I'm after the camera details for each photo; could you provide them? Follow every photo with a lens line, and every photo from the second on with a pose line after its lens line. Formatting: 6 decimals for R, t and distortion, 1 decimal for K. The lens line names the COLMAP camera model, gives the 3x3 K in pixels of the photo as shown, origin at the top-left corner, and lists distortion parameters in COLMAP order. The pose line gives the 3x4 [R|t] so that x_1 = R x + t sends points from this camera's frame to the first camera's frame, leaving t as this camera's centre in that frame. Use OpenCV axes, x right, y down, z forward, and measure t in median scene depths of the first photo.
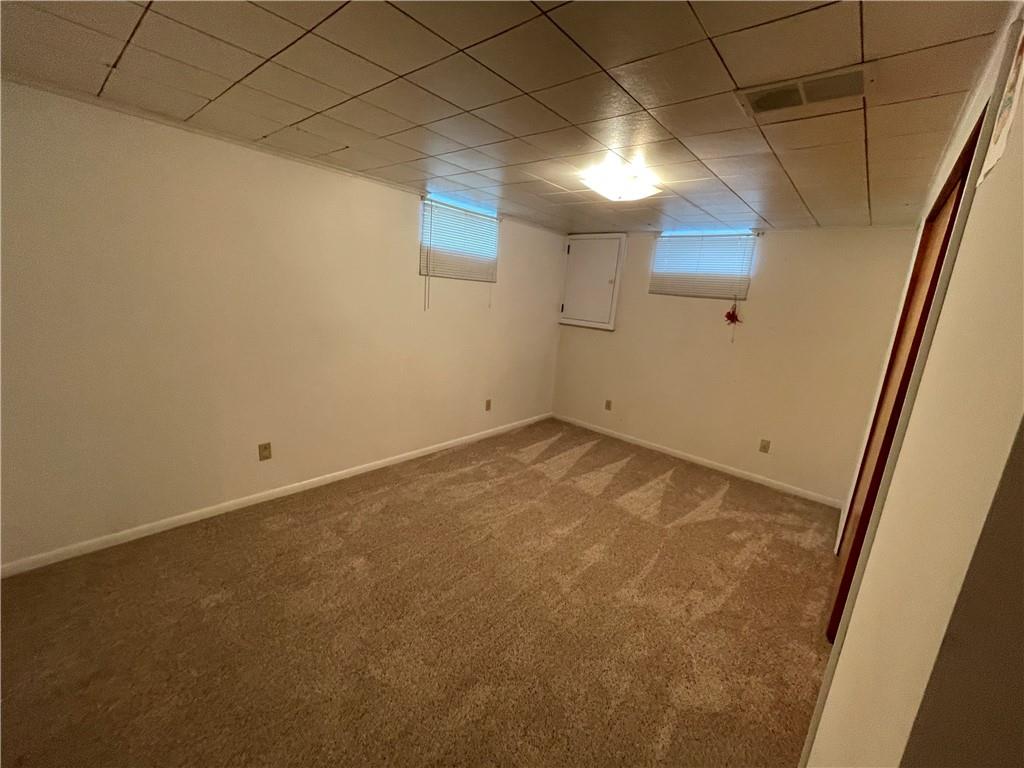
lens RADIAL K [[418.0, 0, 511.0], [0, 418.0, 382.7], [0, 0, 1]] dist [0.000818, -0.000884]
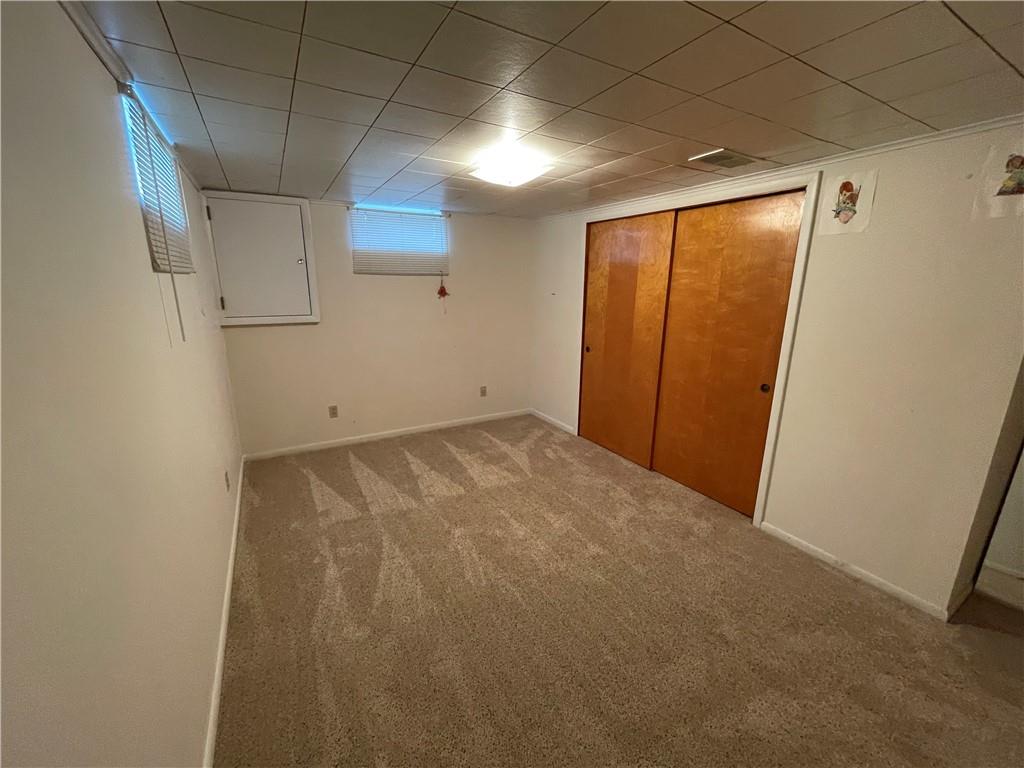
lens RADIAL K [[418.0, 0, 512.3], [0, 418.0, 384.3], [0, 0, 1]] dist [0.000818, -0.000884]
pose [[0.322826, -0.303879, 0.896349, -0.486149], [0.220672, 0.945121, 0.240938, -0.153060], [-0.920373, 0.120019, 0.372167, 0.454599]]
